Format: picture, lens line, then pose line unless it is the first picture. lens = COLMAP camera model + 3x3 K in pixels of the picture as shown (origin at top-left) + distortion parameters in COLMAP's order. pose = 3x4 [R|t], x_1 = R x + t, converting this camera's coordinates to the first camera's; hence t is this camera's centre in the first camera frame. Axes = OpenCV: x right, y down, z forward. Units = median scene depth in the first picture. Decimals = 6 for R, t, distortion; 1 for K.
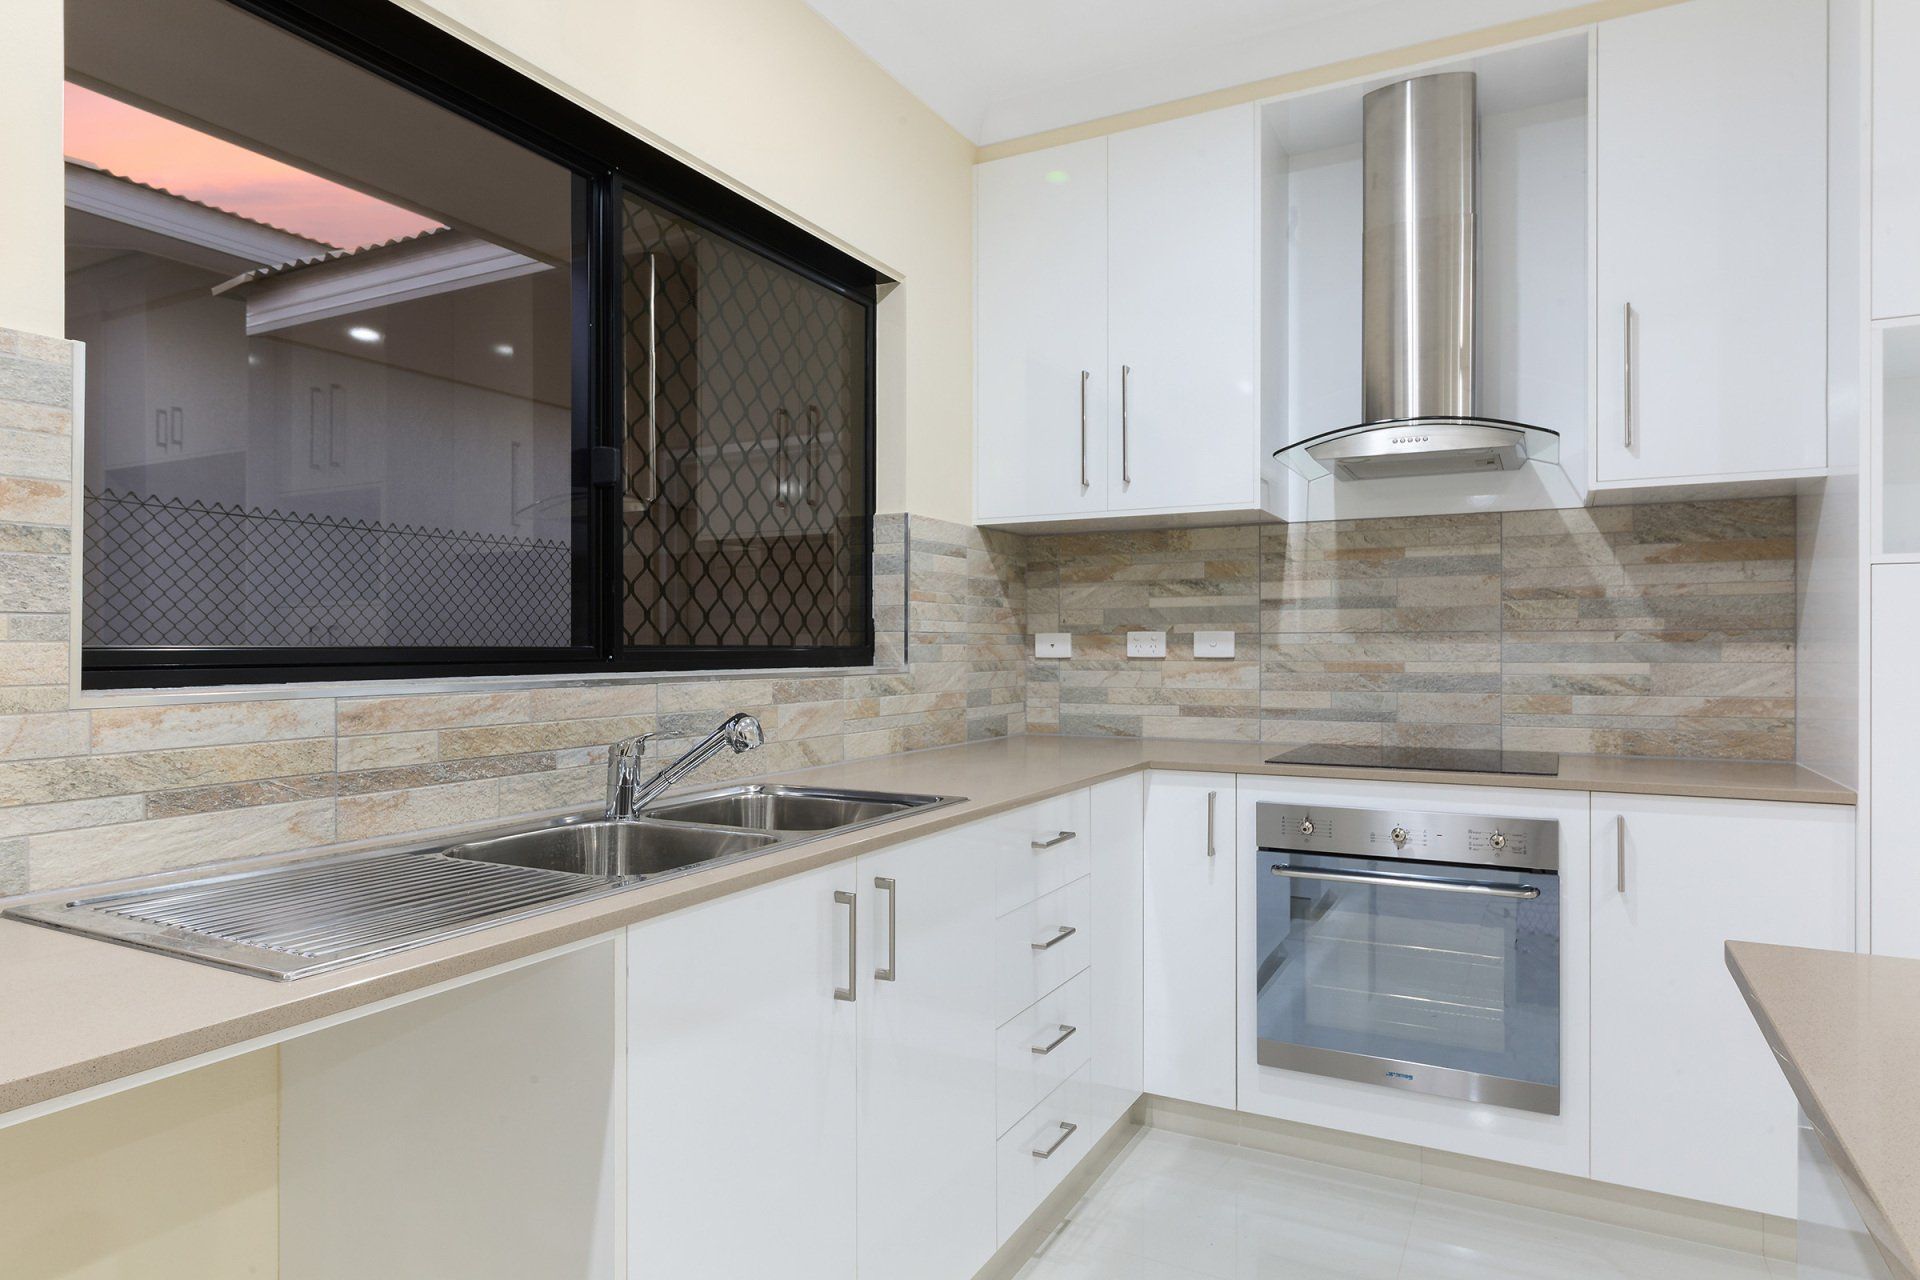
lens RADIAL K [[1120.6, 0, 957.2], [0, 1120.6, 653.5], [0, 0, 1]] dist [0.002124, -0.001223]
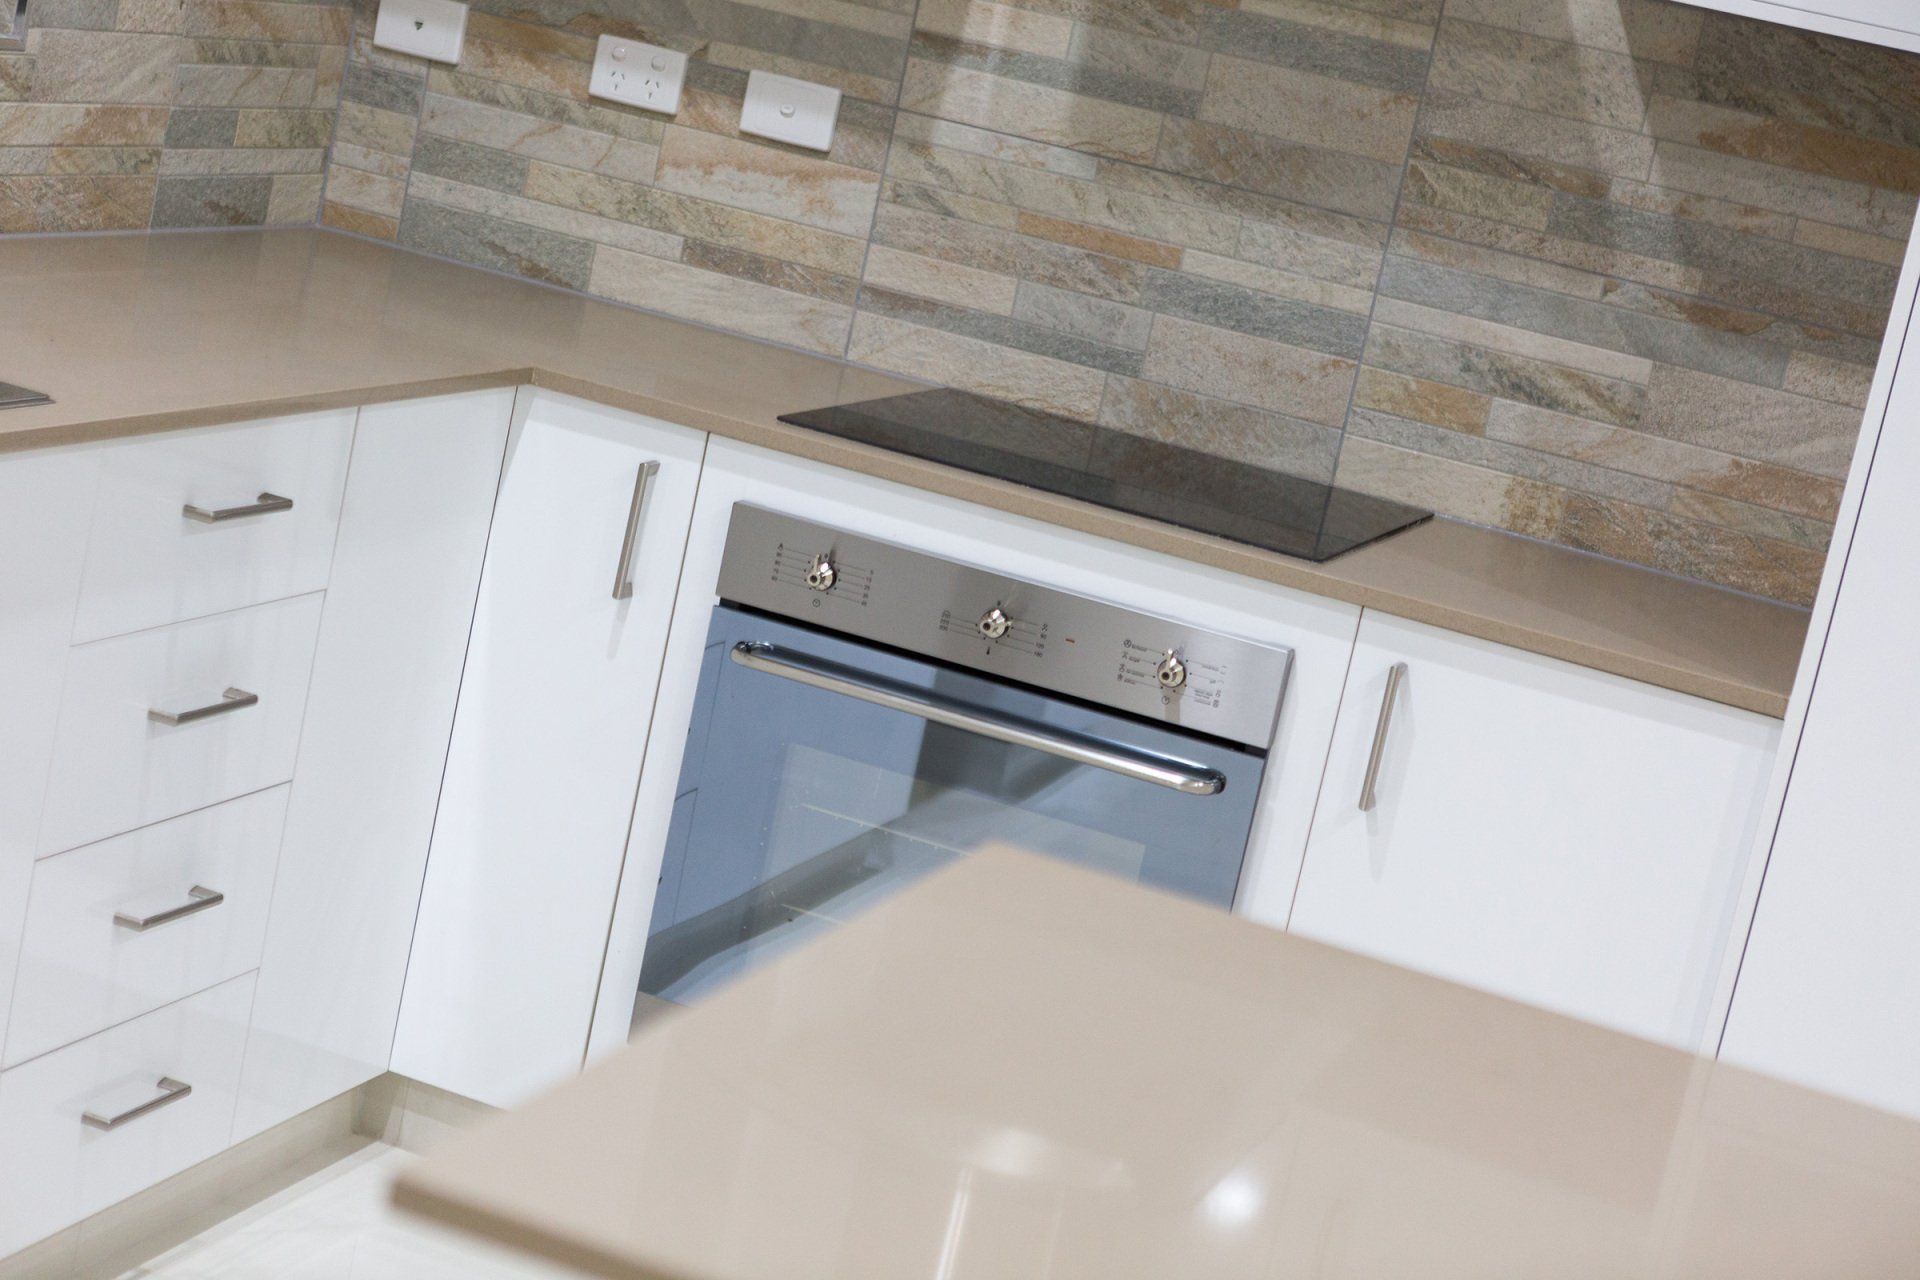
lens RADIAL K [[3749.4, 0, 961.2], [0, 3749.4, 642.0], [0, 0, 1]] dist [-0.046878, 0.000000]
pose [[0.967582, 0.171503, 0.185396, 0.074823], [-0.206818, 0.959376, 0.191898, -0.110033], [-0.144953, -0.224021, 0.963744, -0.436594]]
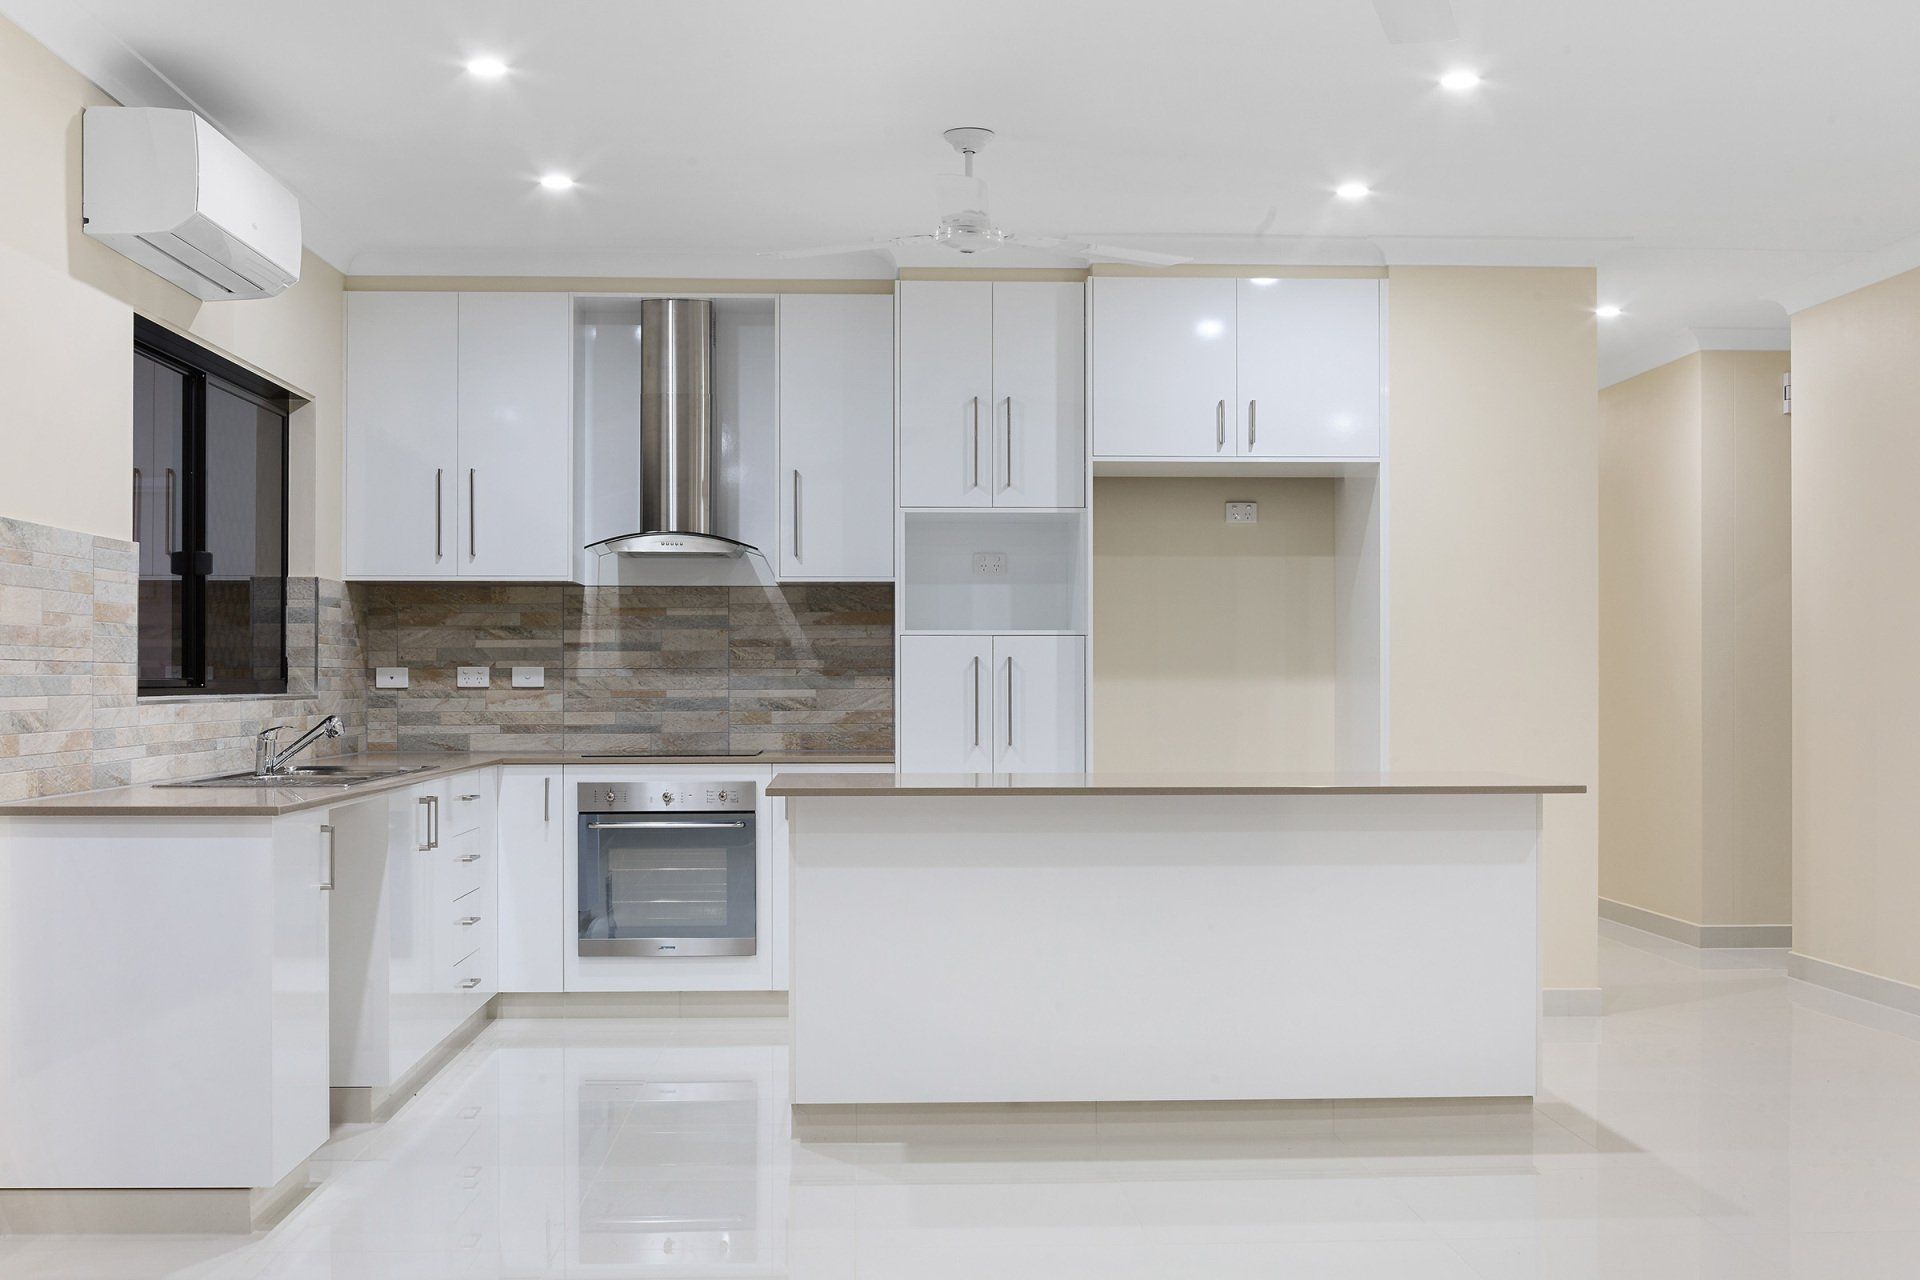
lens RADIAL K [[2137.8, 0, 957.2], [0, 2137.8, 648.5], [0, 0, 1]] dist [-0.029789, 0.000000]
pose [[0.860167, 0.007779, 0.509953, -0.671417], [0.003151, 0.999784, -0.020566, 0.012524], [-0.510002, 0.019298, 0.859957, -1.530827]]
